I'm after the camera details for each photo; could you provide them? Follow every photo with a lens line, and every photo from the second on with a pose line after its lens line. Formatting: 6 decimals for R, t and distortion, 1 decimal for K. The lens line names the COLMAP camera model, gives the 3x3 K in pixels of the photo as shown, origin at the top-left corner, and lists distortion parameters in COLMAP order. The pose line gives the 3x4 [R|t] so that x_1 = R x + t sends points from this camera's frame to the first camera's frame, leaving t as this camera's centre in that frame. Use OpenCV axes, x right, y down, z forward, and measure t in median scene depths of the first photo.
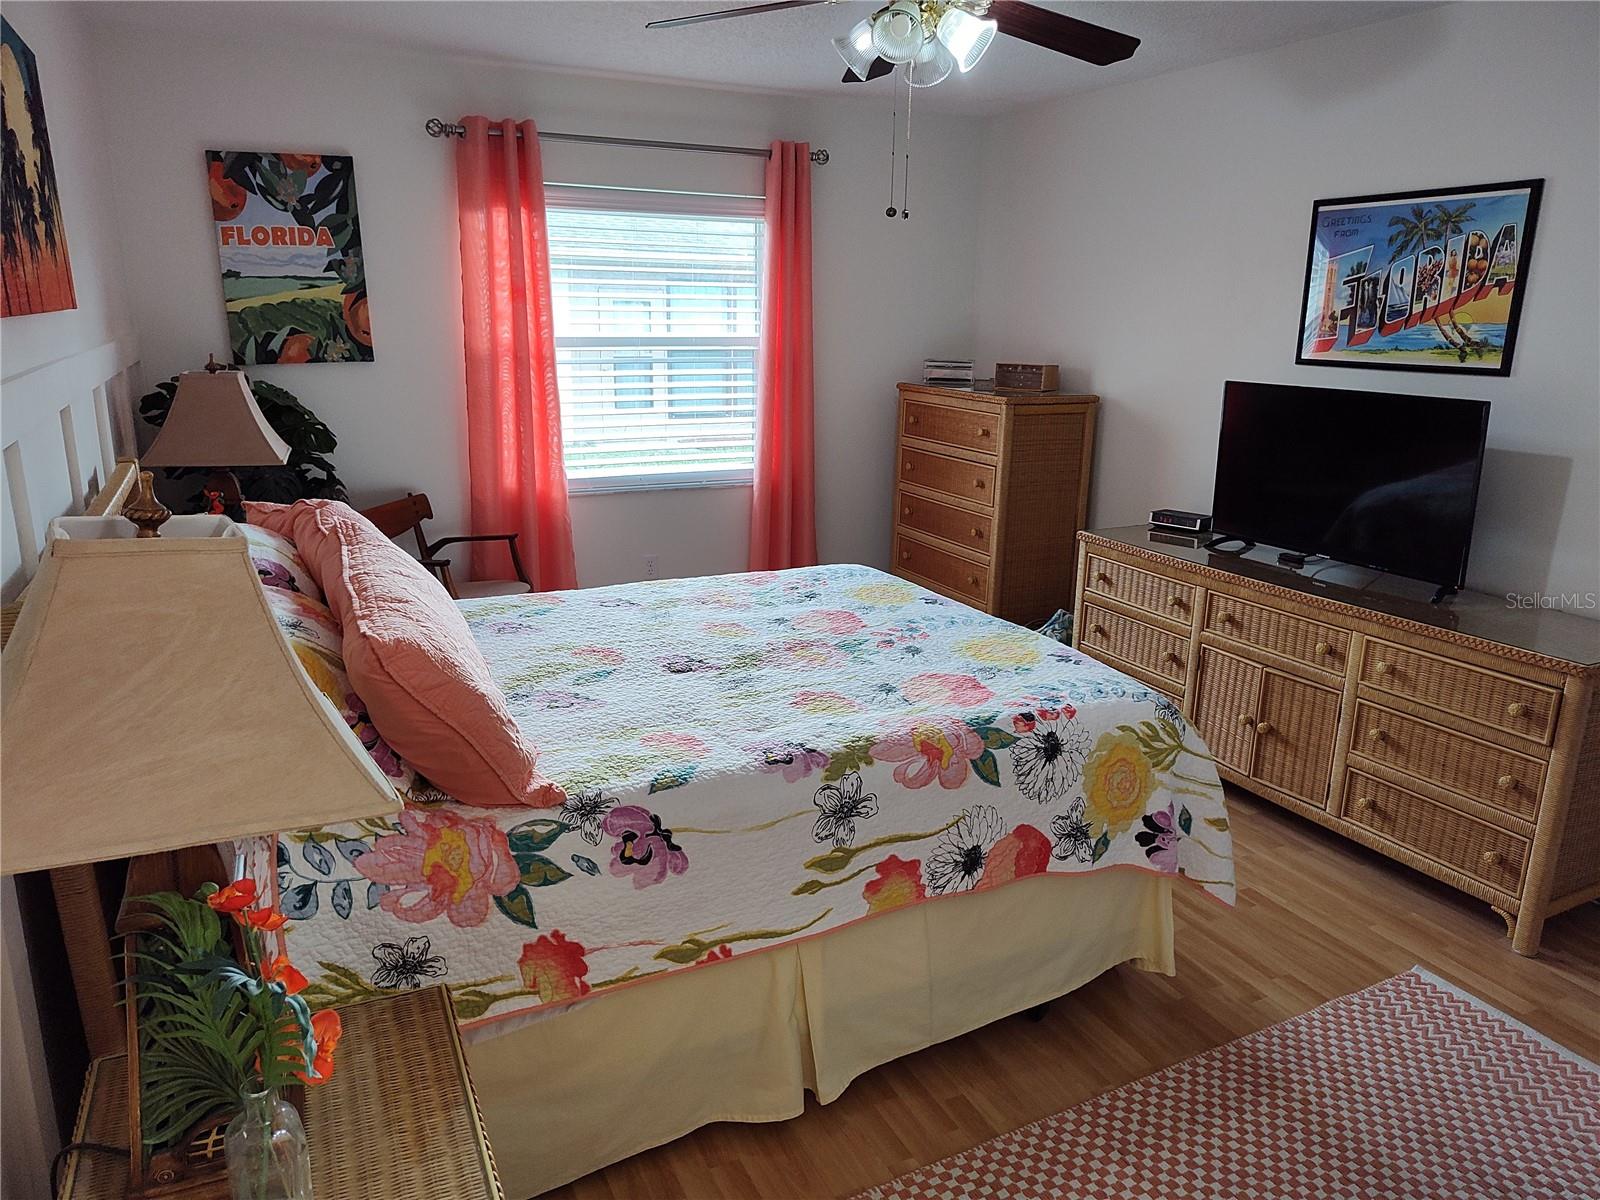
lens RADIAL K [[1094.9, 0, 797.3], [0, 1094.9, 604.7], [0, 0, 1]] dist [0.033787, -0.031185]
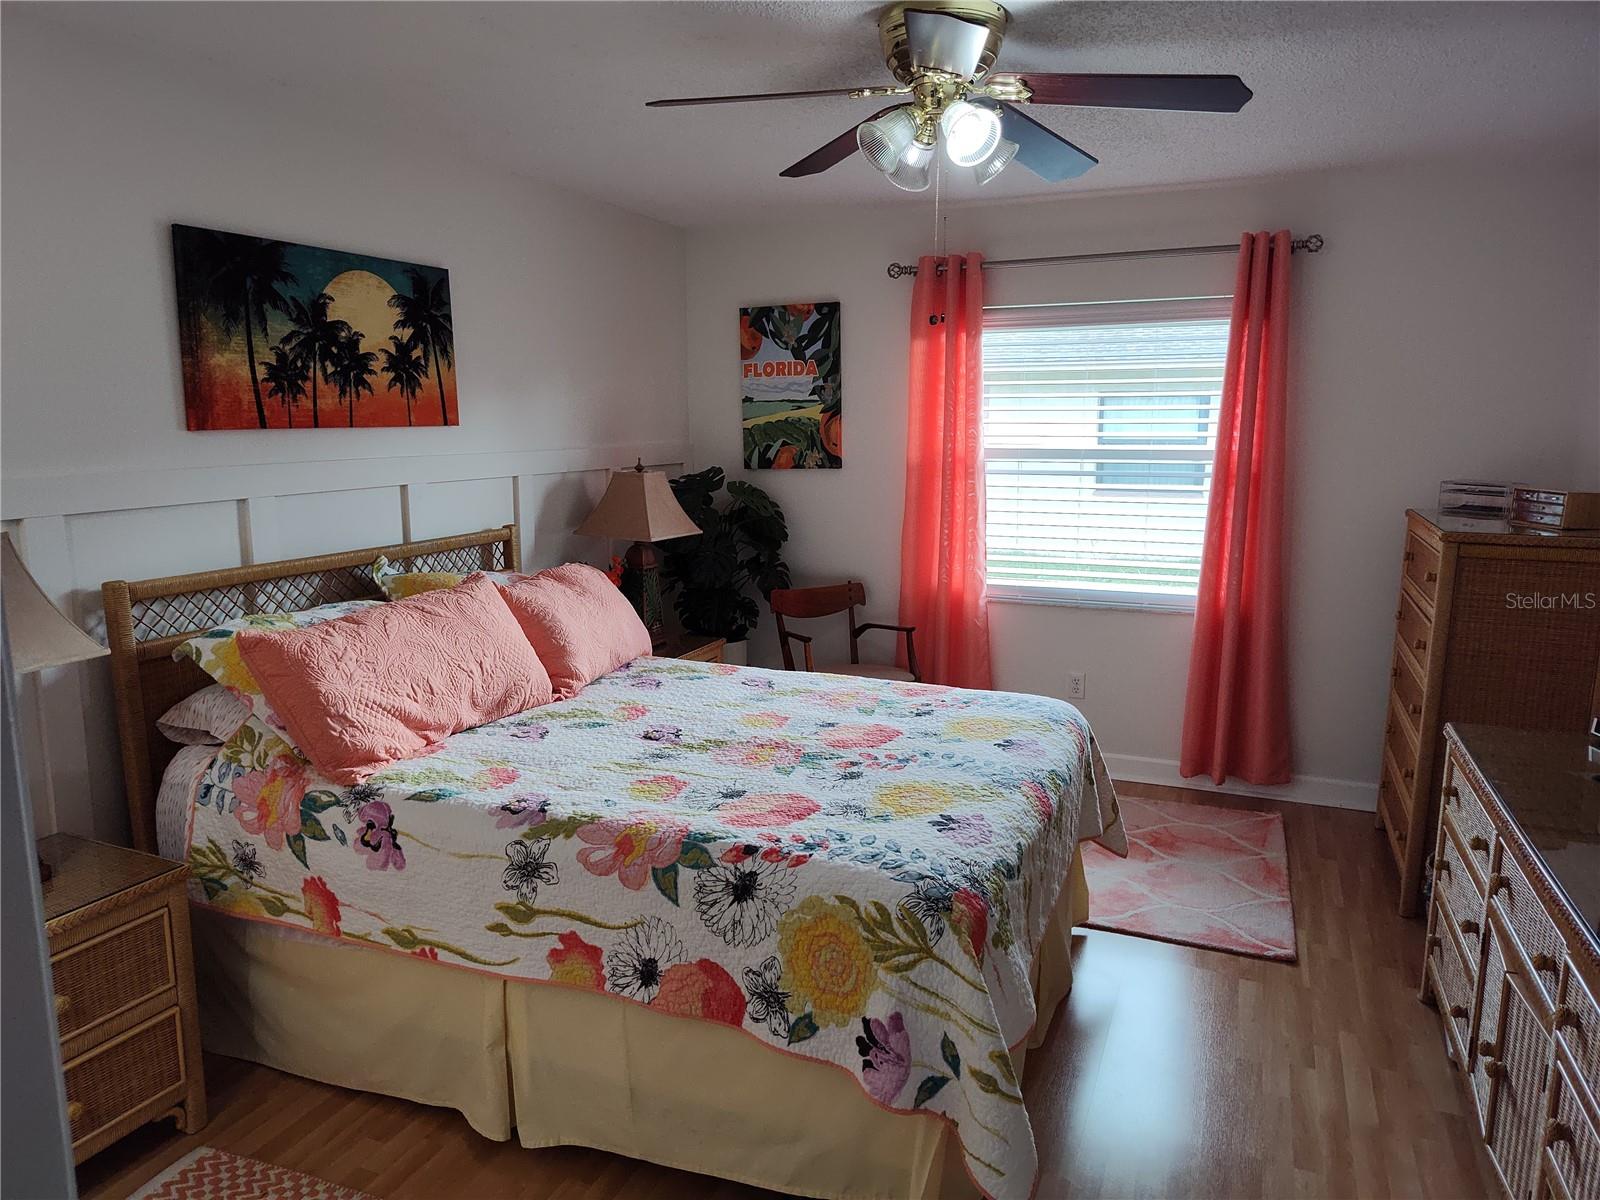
lens RADIAL K [[1094.9, 0, 798.3], [0, 1094.9, 608.2], [0, 0, 1]] dist [0.033787, -0.031185]
pose [[0.658424, 0.115463, -0.743738, 0.872122], [-0.188574, 0.981952, -0.014498, -0.088247], [0.728641, 0.149795, 0.668314, 0.374385]]
